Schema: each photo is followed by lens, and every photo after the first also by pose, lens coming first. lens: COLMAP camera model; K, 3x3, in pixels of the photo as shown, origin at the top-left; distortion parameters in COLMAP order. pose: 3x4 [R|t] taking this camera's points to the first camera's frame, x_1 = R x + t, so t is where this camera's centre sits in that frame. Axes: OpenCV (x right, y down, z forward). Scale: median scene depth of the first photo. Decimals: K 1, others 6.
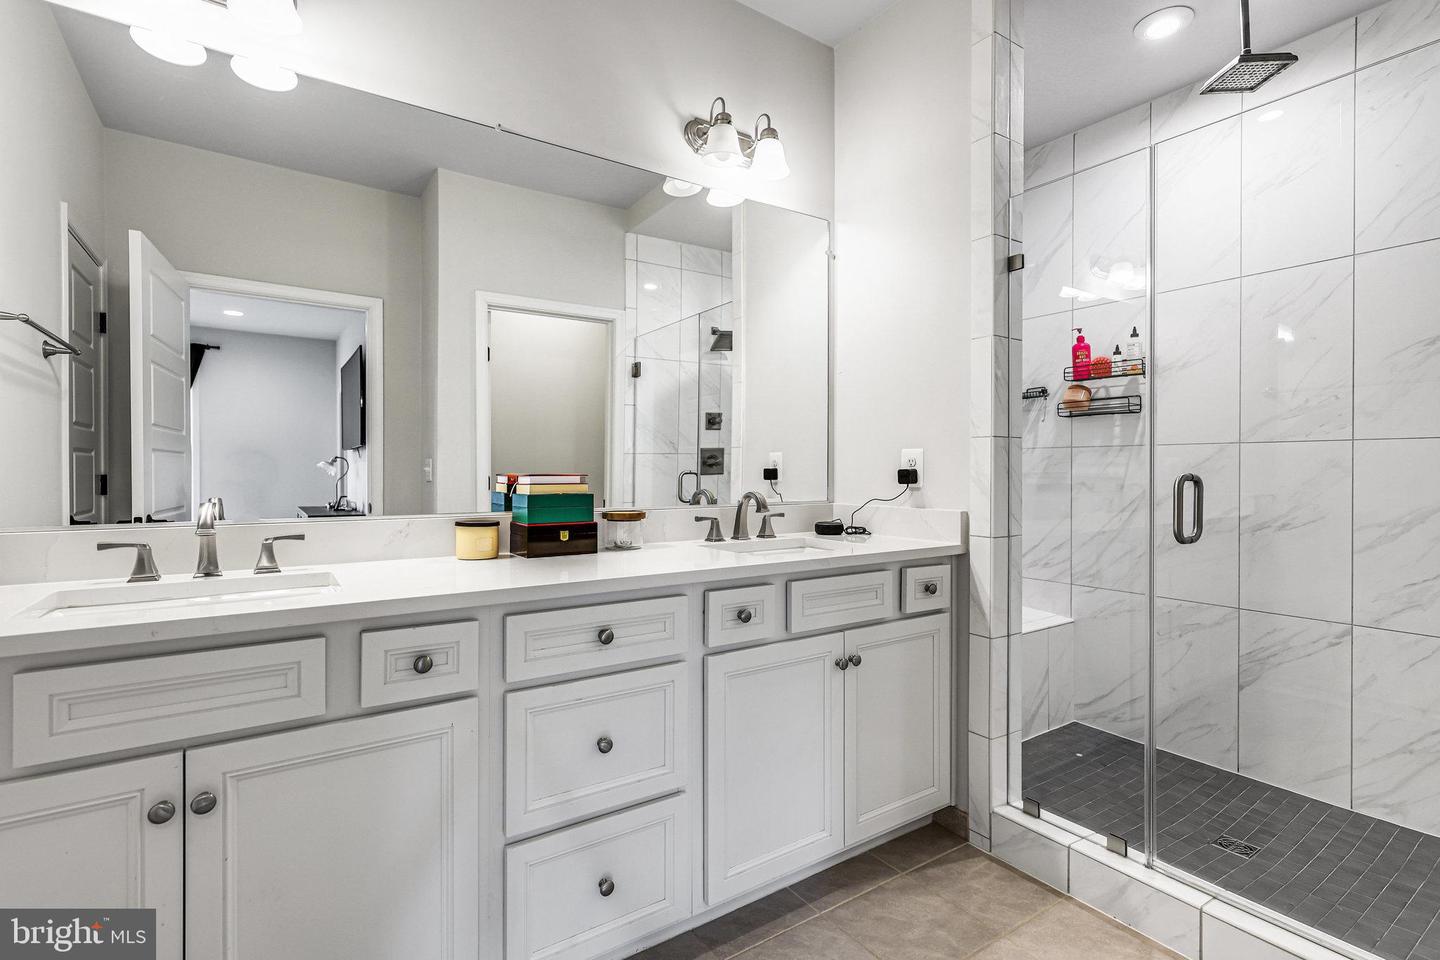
lens RADIAL K [[666.3, 0, 713.5], [0, 666.3, 475.2], [0, 0, 1]] dist [0.000396, -0.000351]
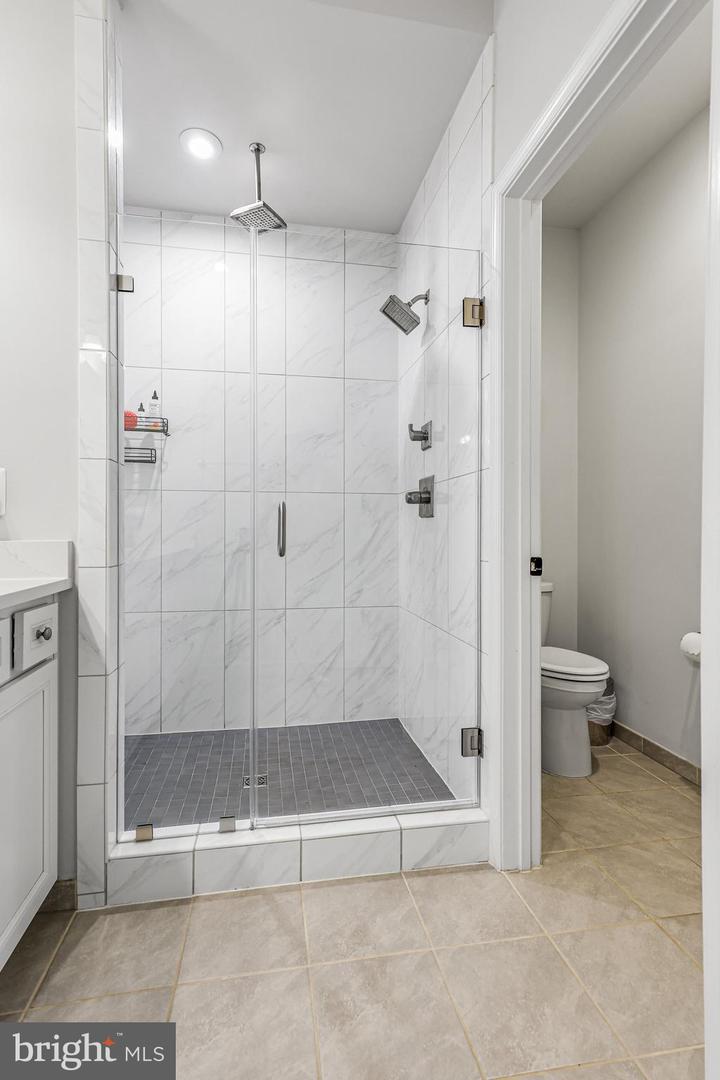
lens RADIAL K [[517.9, 0, 355.9], [0, 517.9, 533.6], [0, 0, 1]] dist [0.015802, 0.000792]
pose [[0.409249, -0.007555, 0.912392, -0.106310], [0.006516, 0.999964, 0.005357, 0.044179], [-0.912400, 0.003753, 0.409284, 0.379090]]
